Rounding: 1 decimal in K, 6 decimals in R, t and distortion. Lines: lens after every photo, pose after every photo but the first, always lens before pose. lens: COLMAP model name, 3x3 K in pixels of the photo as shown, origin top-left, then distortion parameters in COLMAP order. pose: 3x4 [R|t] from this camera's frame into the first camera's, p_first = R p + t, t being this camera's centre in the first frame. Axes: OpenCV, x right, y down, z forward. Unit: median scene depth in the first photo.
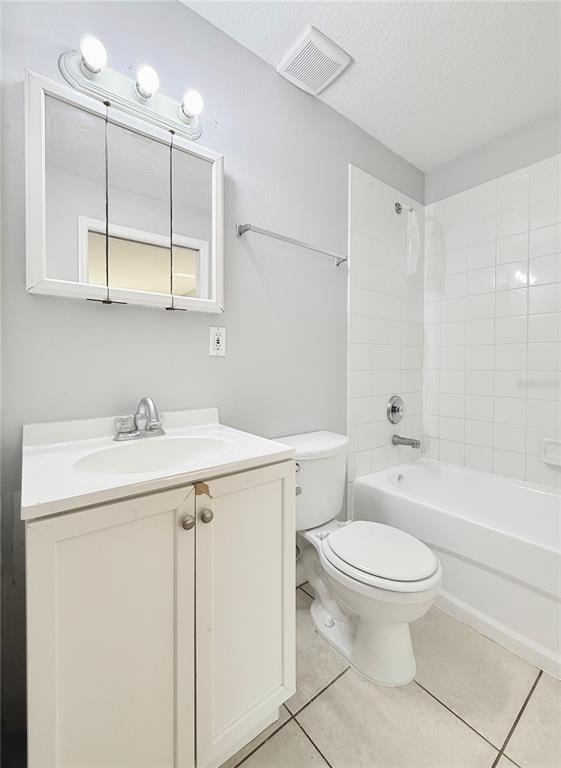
lens RADIAL K [[322.8, 0, 277.6], [0, 322.8, 370.2], [0, 0, 1]] dist [0.000868, -0.000004]
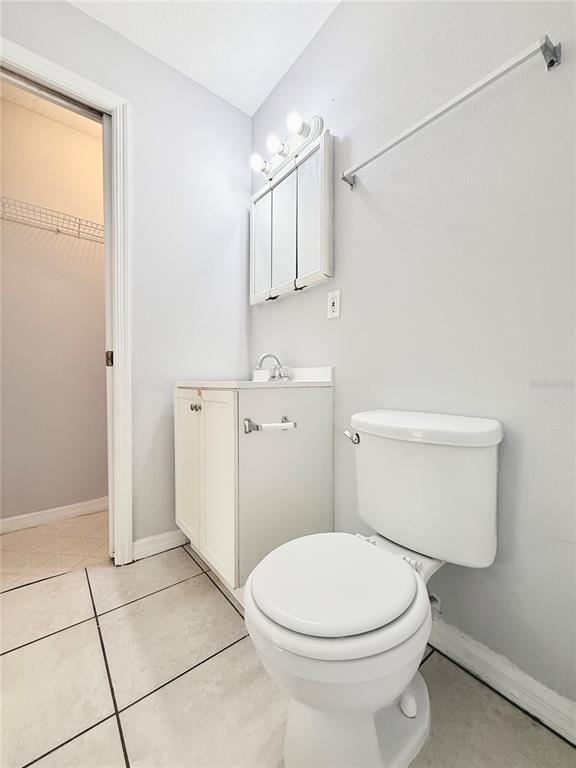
lens RADIAL K [[307.2, 0, 288.0], [0, 307.2, 384.0], [0, 0, 1]] dist [0.000132, 0.000144]
pose [[0.014288, 0.019922, -0.999699, 0.841790], [-0.017279, 0.999657, 0.019674, 0.158799], [0.999749, 0.016992, 0.014627, 0.838588]]
